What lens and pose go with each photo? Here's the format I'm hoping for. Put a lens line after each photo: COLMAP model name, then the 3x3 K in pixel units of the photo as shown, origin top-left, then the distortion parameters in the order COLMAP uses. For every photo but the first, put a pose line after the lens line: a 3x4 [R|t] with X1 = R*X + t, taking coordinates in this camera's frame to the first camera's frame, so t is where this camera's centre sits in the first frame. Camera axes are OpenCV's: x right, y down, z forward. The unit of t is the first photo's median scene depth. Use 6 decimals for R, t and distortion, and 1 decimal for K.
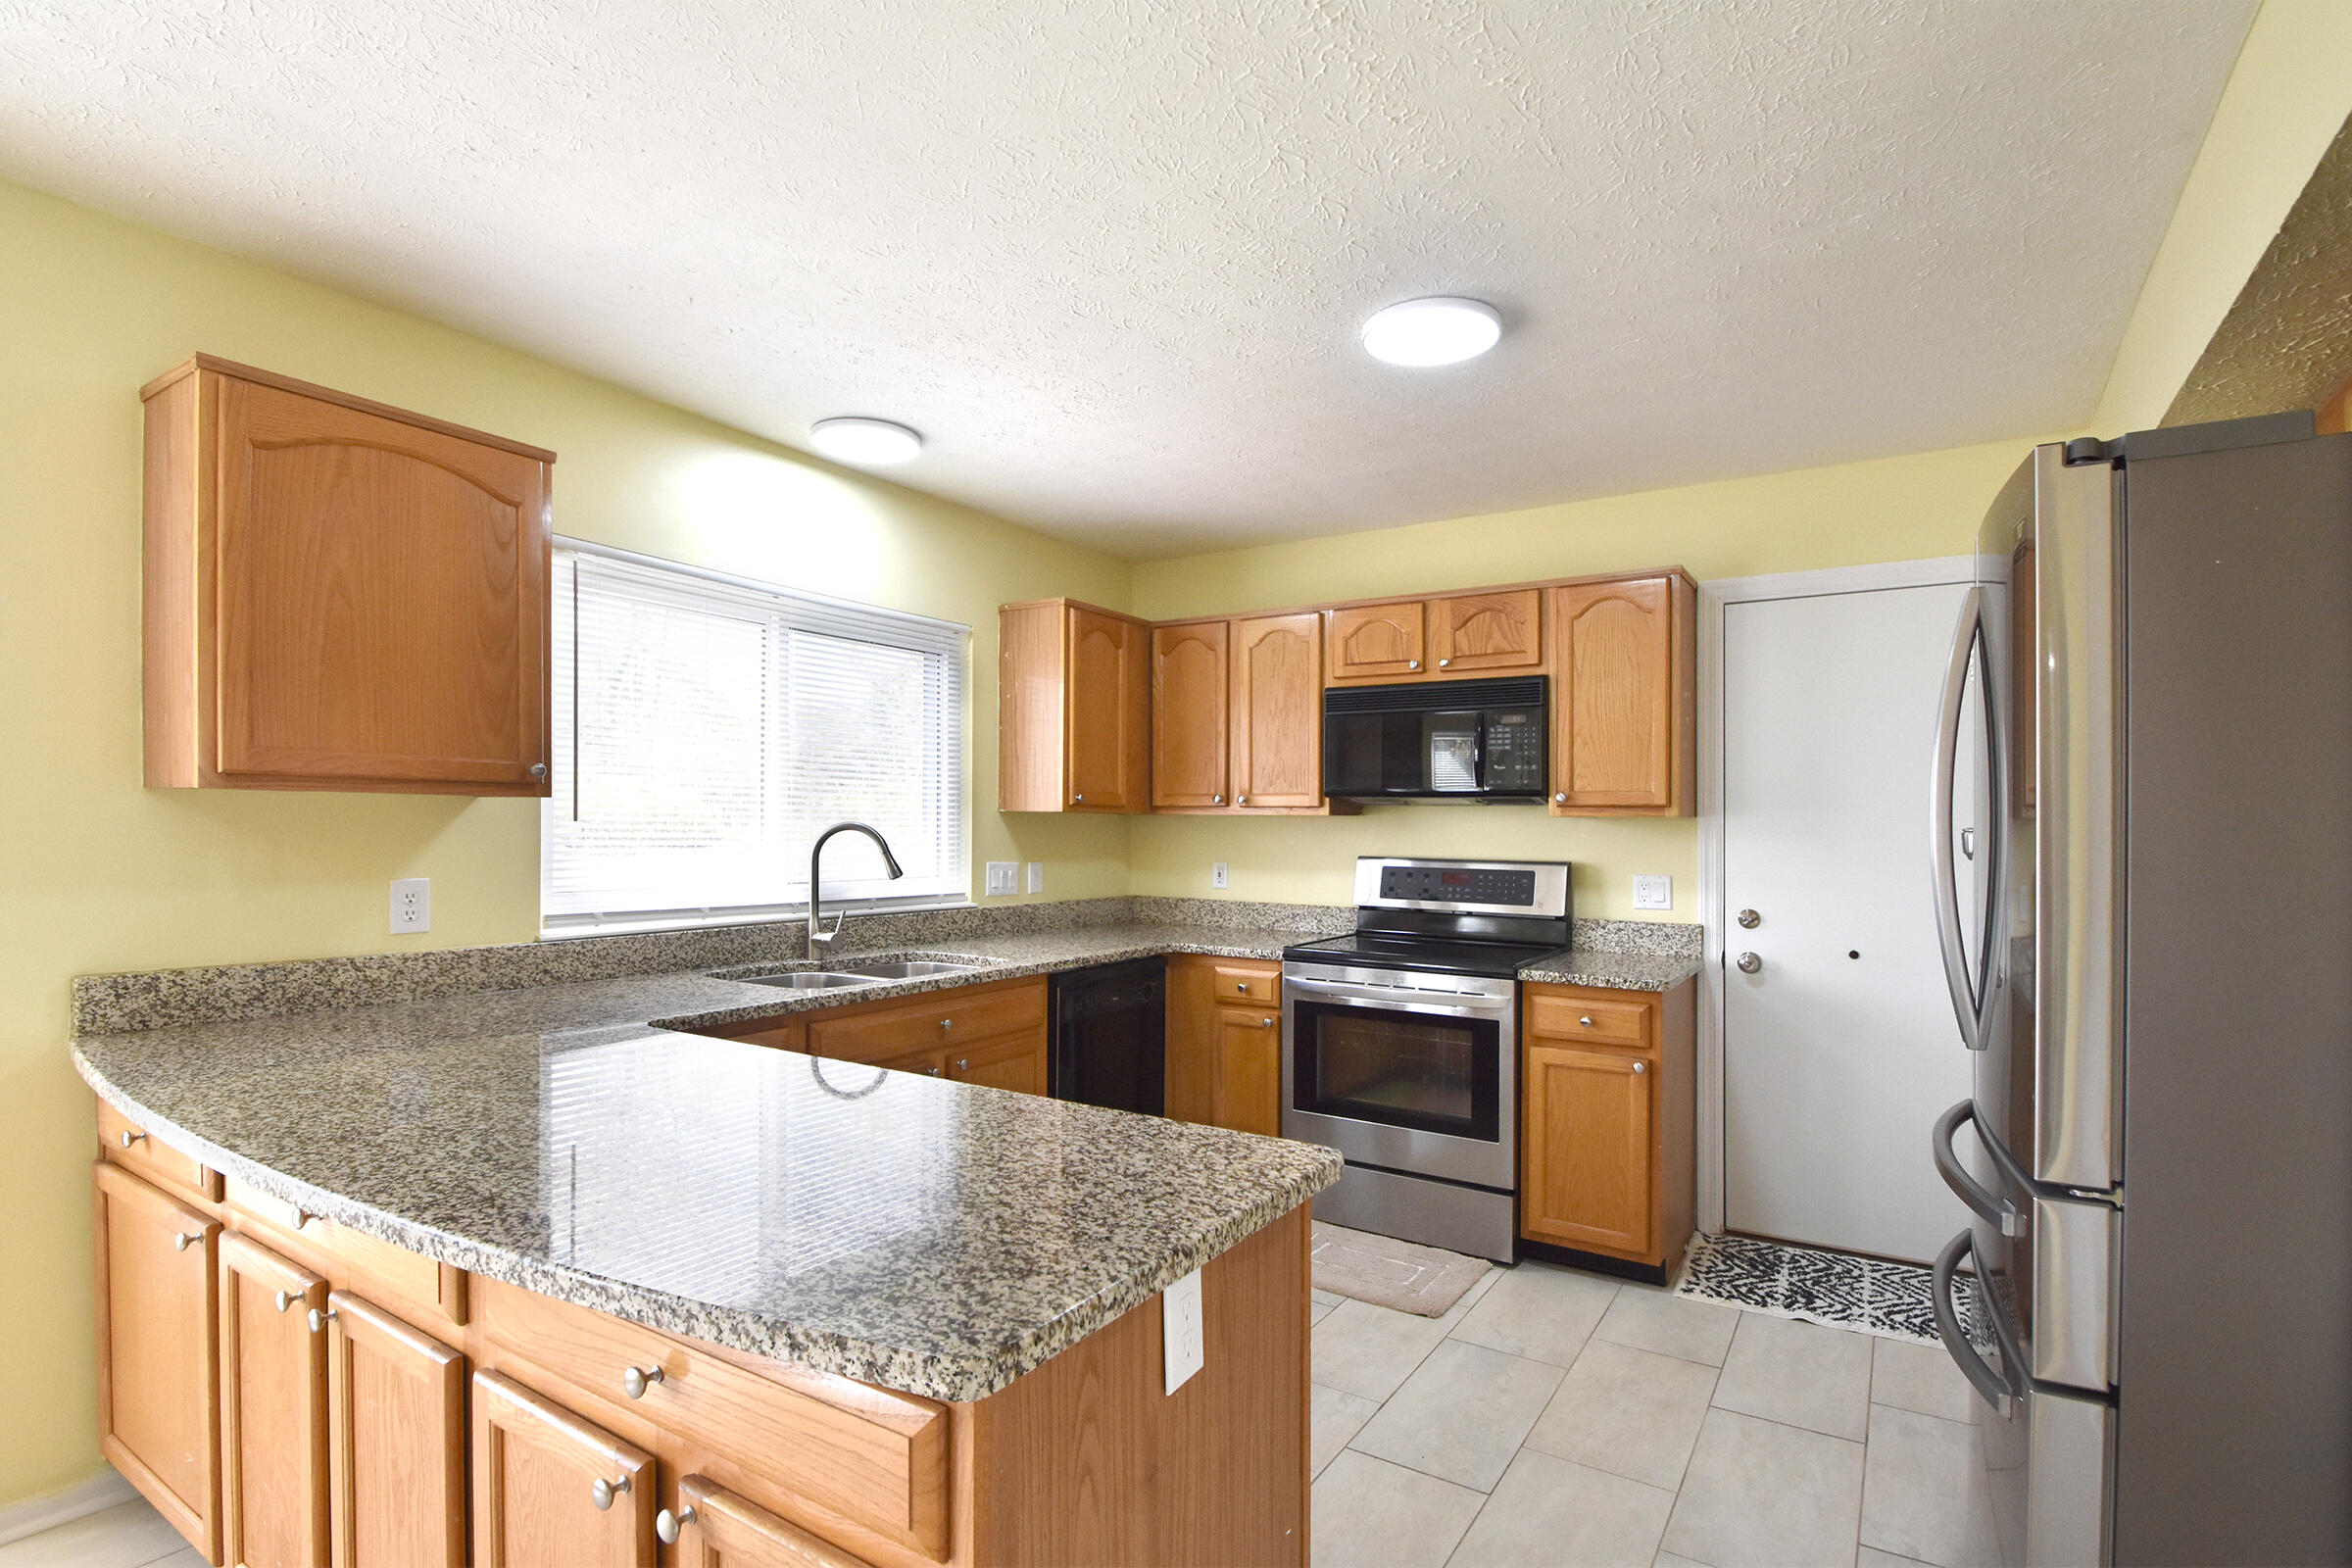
lens RADIAL K [[1123.9, 0, 1182.0], [0, 1123.9, 816.9], [0, 0, 1]] dist [-0.018709, 0.000021]
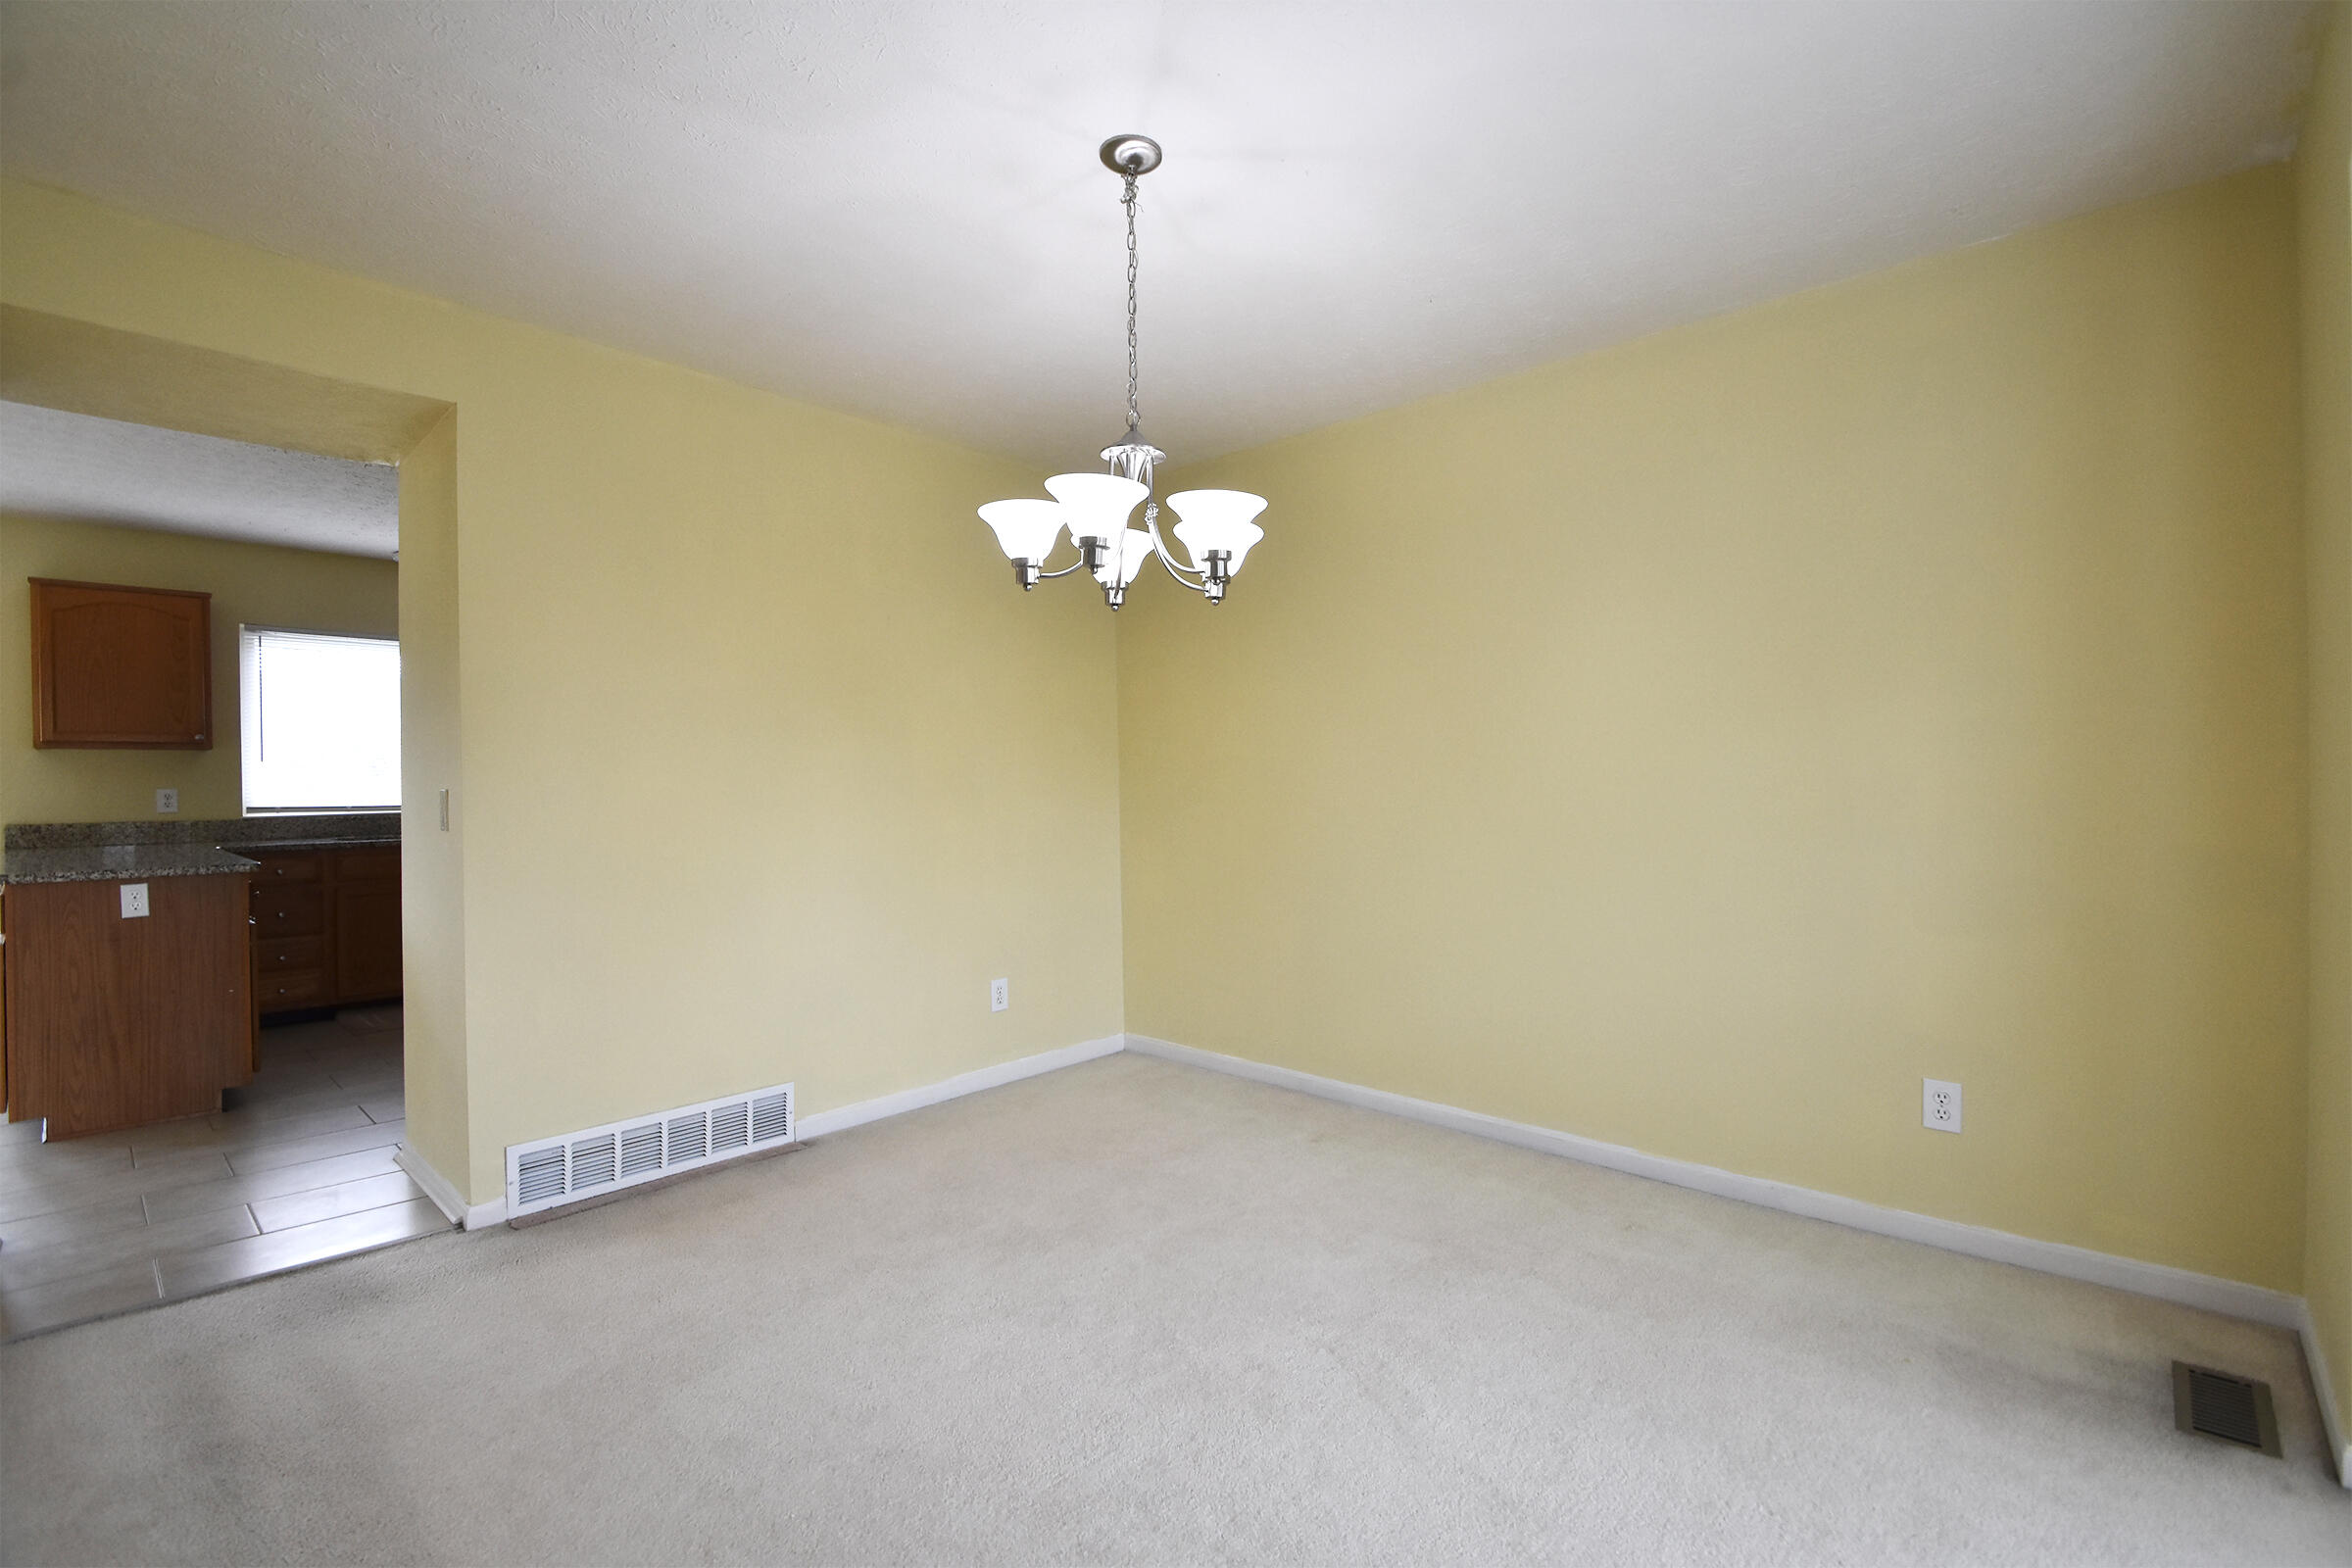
lens RADIAL K [[1046.0, 0, 1176.0], [0, 1046.0, 784.0], [0, 0, 1]] dist [-0.000683, -0.000427]
pose [[0.985466, -0.007622, -0.169703, 1.188081], [0.010832, 0.999779, 0.017996, 0.022057], [0.169528, -0.019573, 0.985331, -0.521190]]
